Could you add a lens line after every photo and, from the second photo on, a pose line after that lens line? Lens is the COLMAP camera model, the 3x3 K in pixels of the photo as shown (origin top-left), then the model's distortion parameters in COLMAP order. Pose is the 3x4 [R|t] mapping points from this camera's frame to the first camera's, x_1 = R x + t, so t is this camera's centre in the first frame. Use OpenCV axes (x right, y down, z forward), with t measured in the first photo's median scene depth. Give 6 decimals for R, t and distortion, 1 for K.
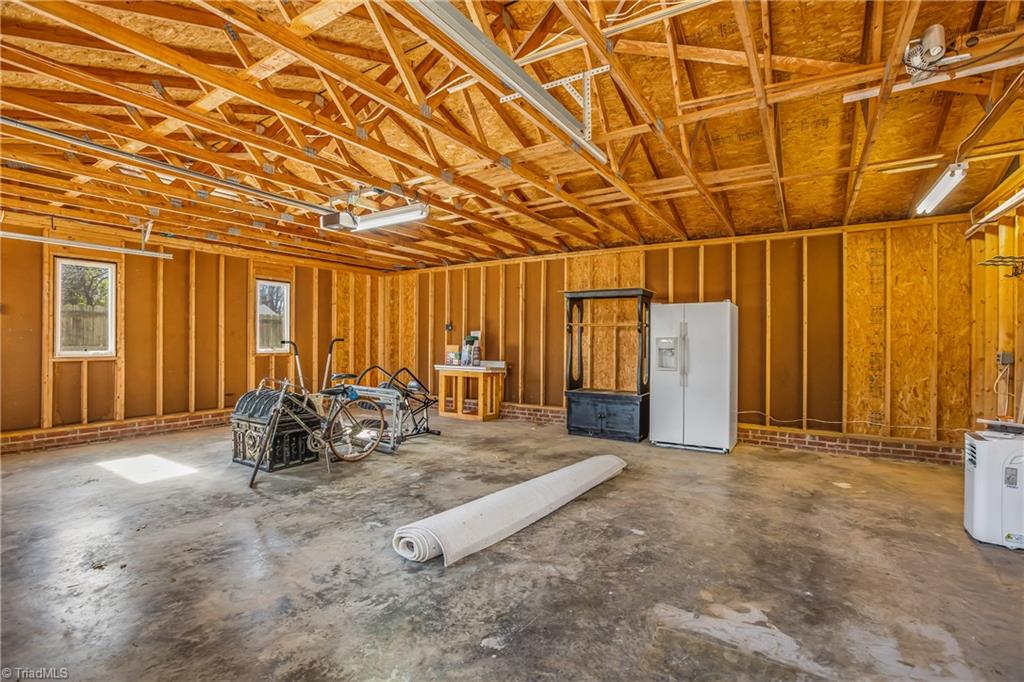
lens RADIAL K [[469.6, 0, 511.6], [0, 469.6, 345.7], [0, 0, 1]] dist [-0.015437, 0.001428]
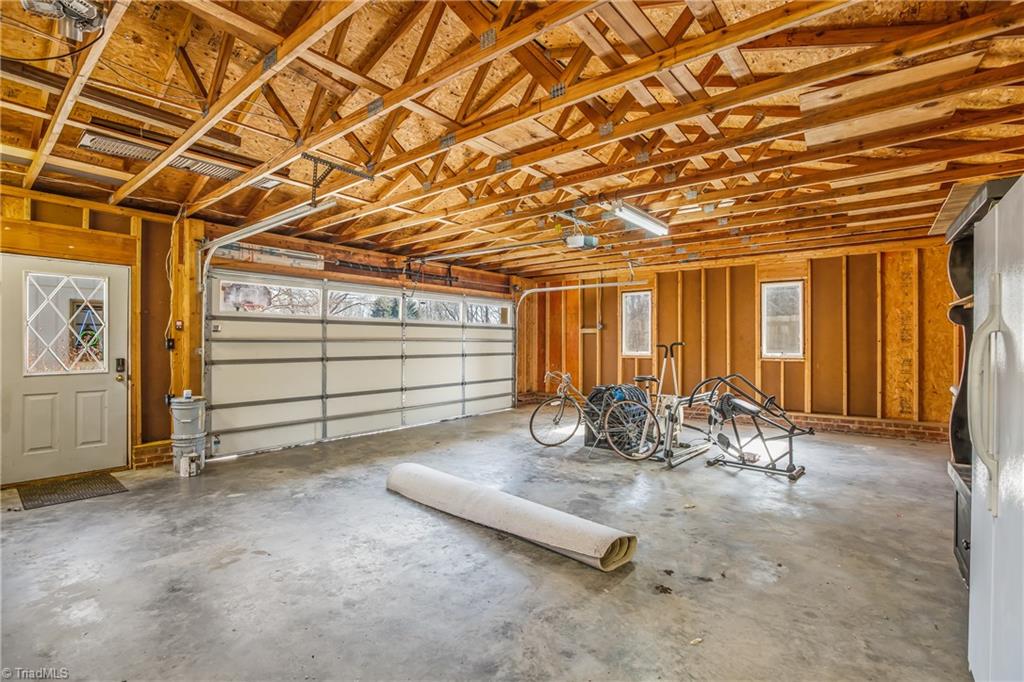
lens RADIAL K [[469.6, 0, 511.5], [0, 469.6, 341.6], [0, 0, 1]] dist [-0.015437, 0.001428]
pose [[-0.122197, -0.015825, -0.992380, 0.857598], [-0.004043, 0.999873, -0.015447, -0.000846], [0.992498, 0.002124, -0.122245, 0.992651]]
